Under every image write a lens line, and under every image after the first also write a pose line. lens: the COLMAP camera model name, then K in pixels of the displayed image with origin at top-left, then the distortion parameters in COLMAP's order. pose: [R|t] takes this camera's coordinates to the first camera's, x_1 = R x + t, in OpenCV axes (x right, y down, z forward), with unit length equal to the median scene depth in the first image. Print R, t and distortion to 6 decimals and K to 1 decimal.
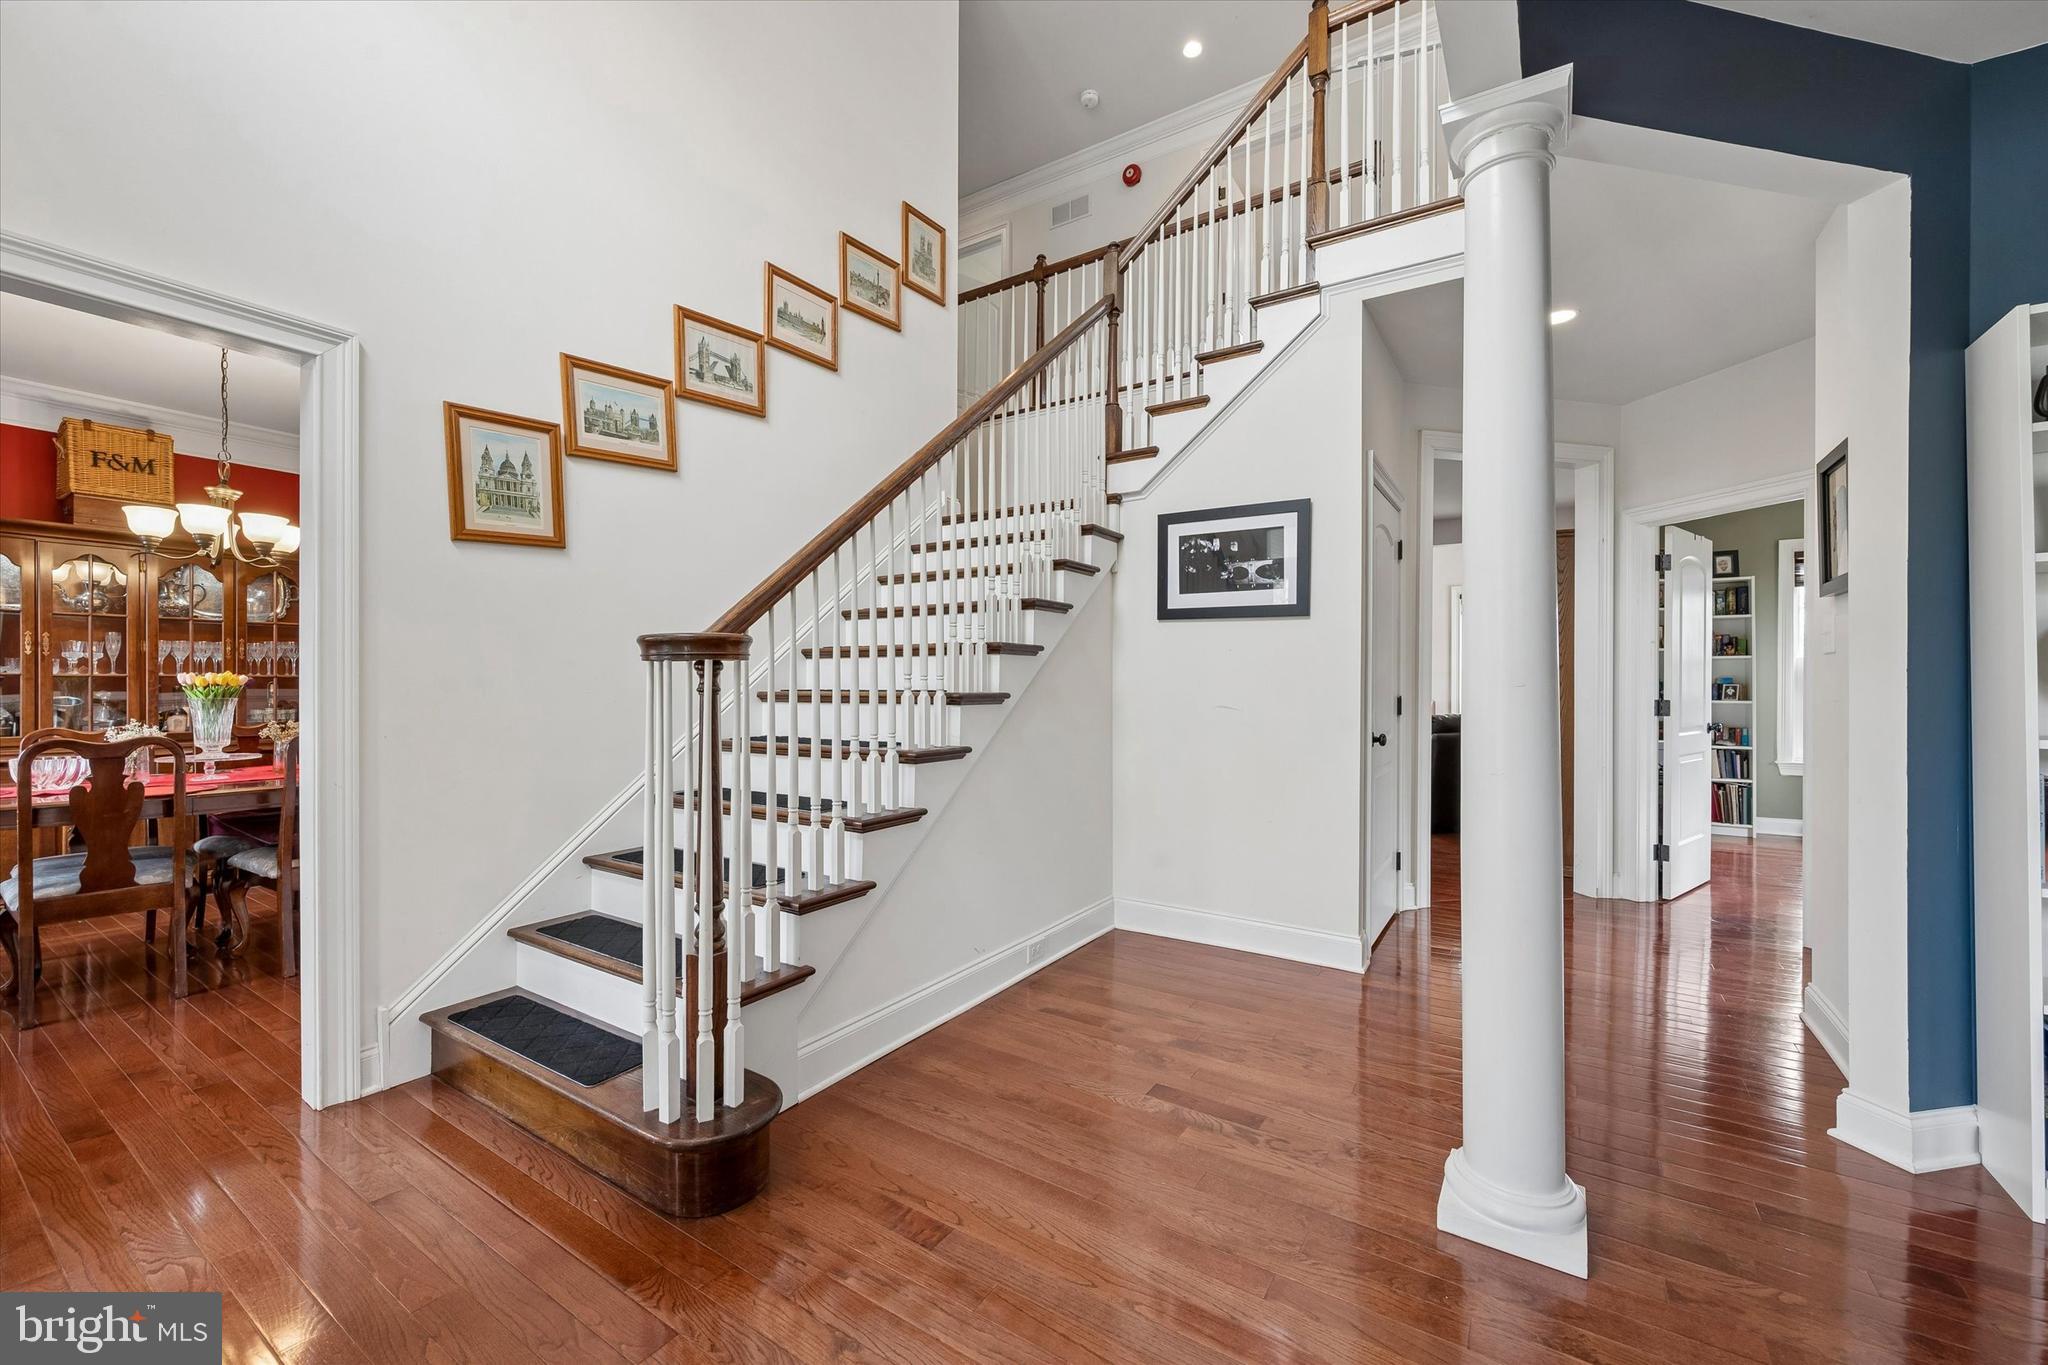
lens RADIAL K [[800.5, 0, 1030.1], [0, 800.5, 686.3], [0, 0, 1]] dist [-0.001109, 0.000034]
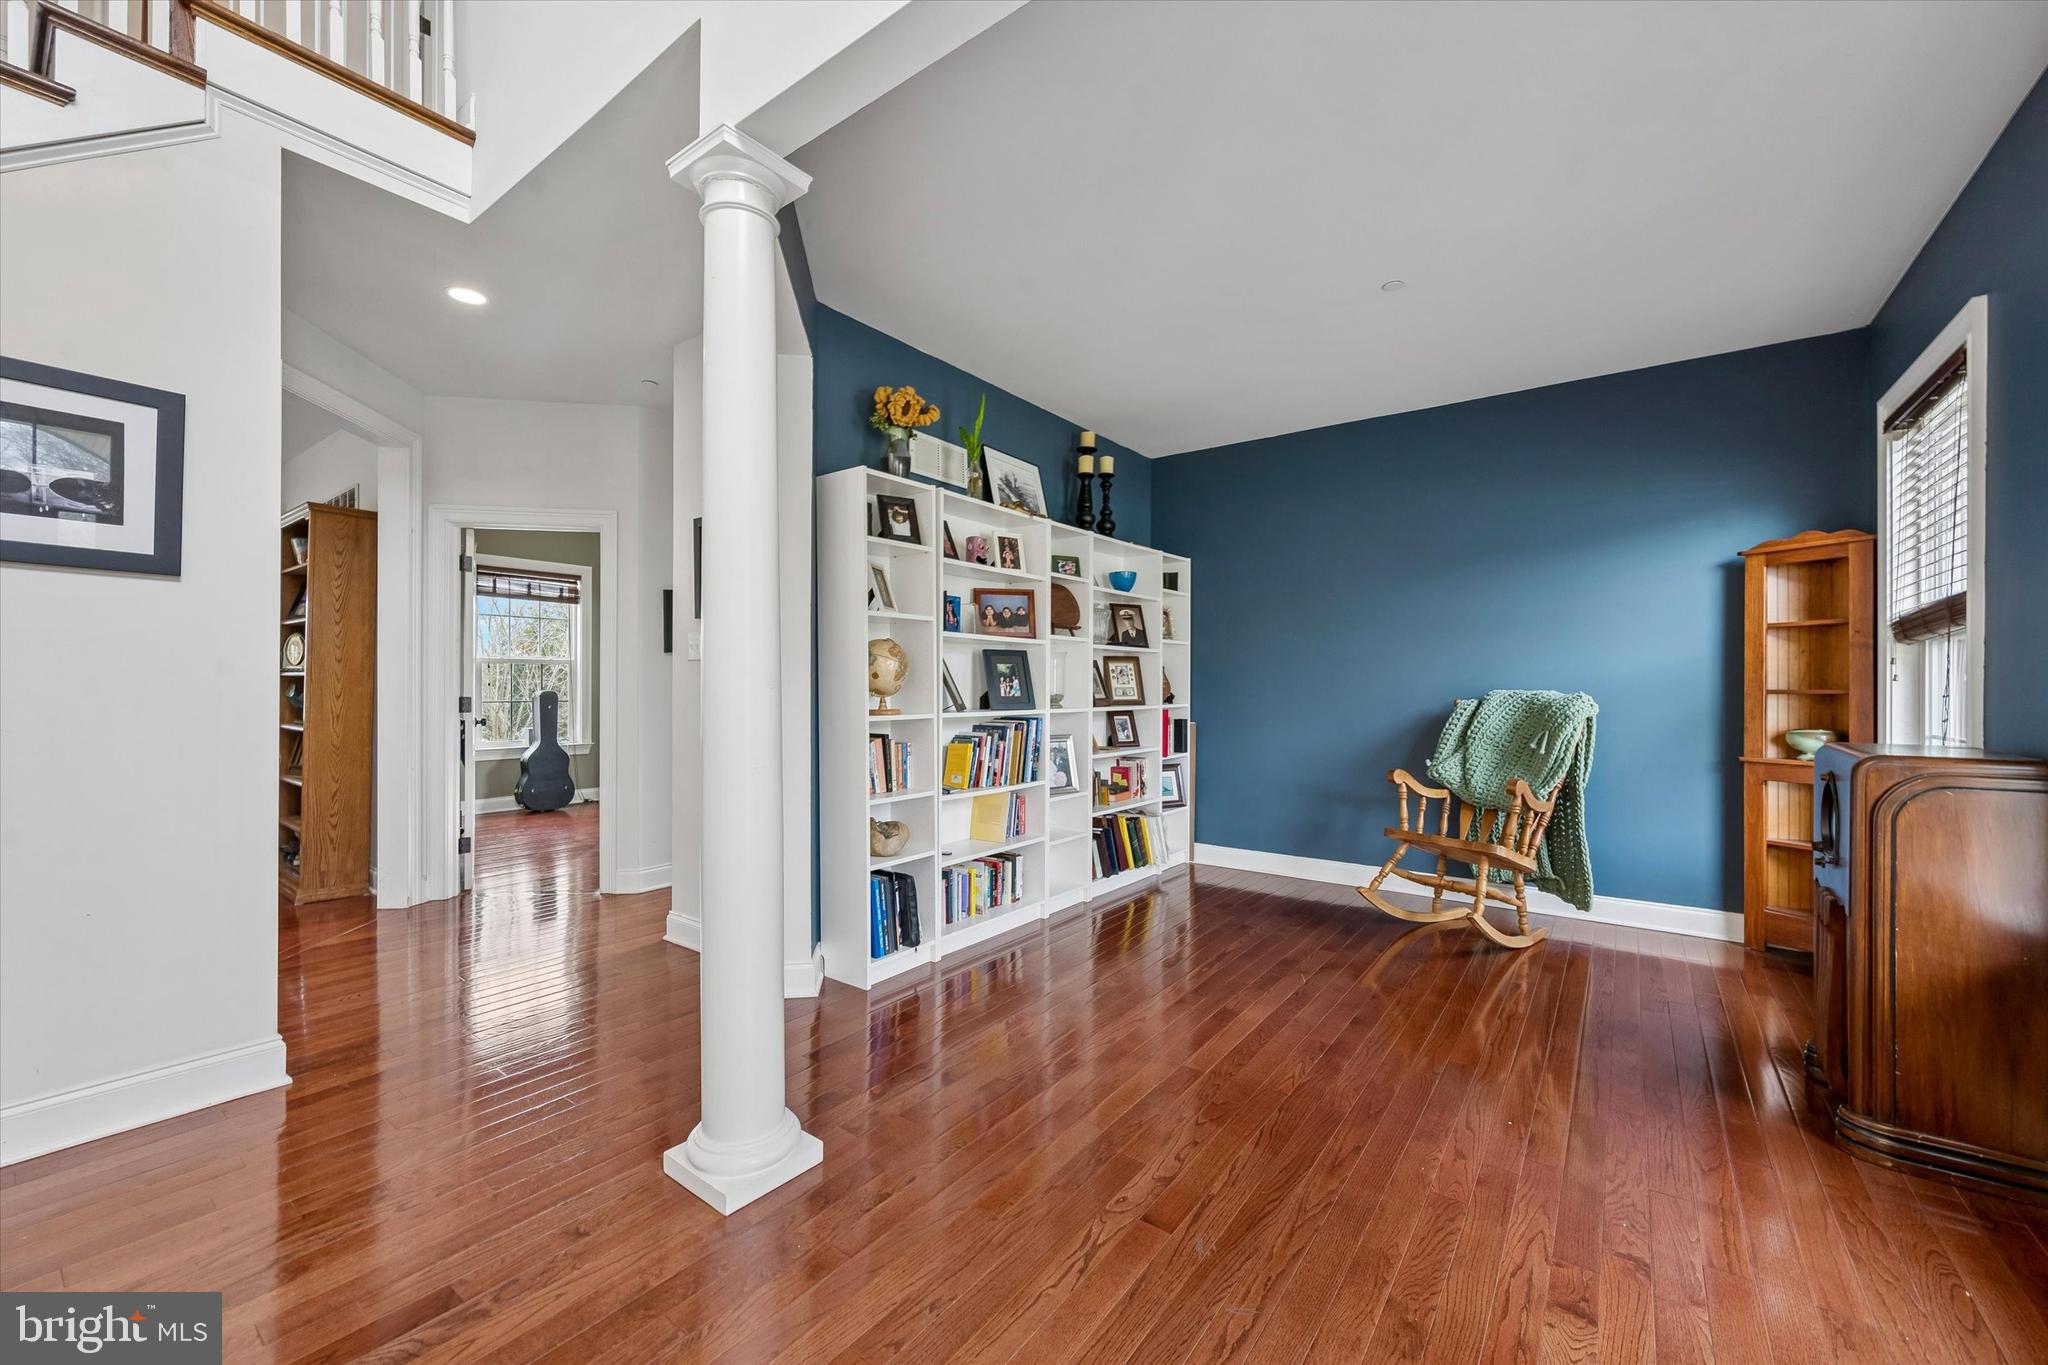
lens RADIAL K [[800.5, 0, 1026.8], [0, 800.5, 685.6], [0, 0, 1]] dist [-0.001109, 0.000034]
pose [[0.072732, -0.002443, 0.997349, -0.243808], [-0.002392, 0.999994, 0.002624, -0.003290], [-0.997349, -0.002576, 0.072725, 0.273125]]
